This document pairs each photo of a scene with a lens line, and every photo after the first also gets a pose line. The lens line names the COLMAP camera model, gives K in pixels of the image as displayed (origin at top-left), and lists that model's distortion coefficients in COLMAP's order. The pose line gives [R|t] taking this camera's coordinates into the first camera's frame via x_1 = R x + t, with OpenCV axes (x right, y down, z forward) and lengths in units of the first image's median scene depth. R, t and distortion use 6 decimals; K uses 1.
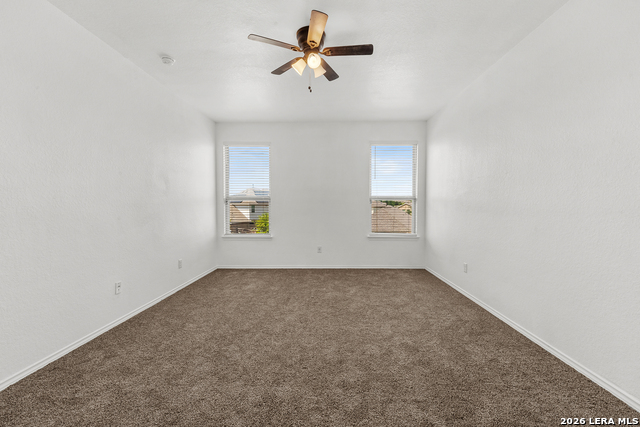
lens RADIAL K [[274.5, 0, 318.6], [0, 274.5, 210.4], [0, 0, 1]] dist [0.008979, -0.001728]
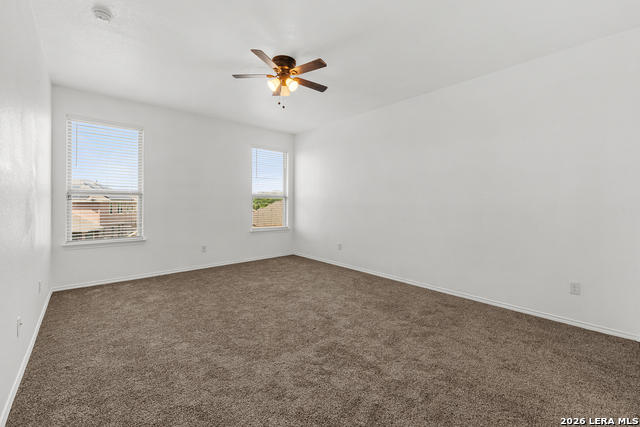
lens RADIAL K [[274.5, 0, 325.2], [0, 274.5, 197.7], [0, 0, 1]] dist [0.008979, -0.001728]
pose [[0.724386, 0.016102, 0.689206, -0.485883], [0.009540, 0.999397, -0.033376, 0.002233], [-0.689328, 0.030752, 0.723796, 0.008645]]
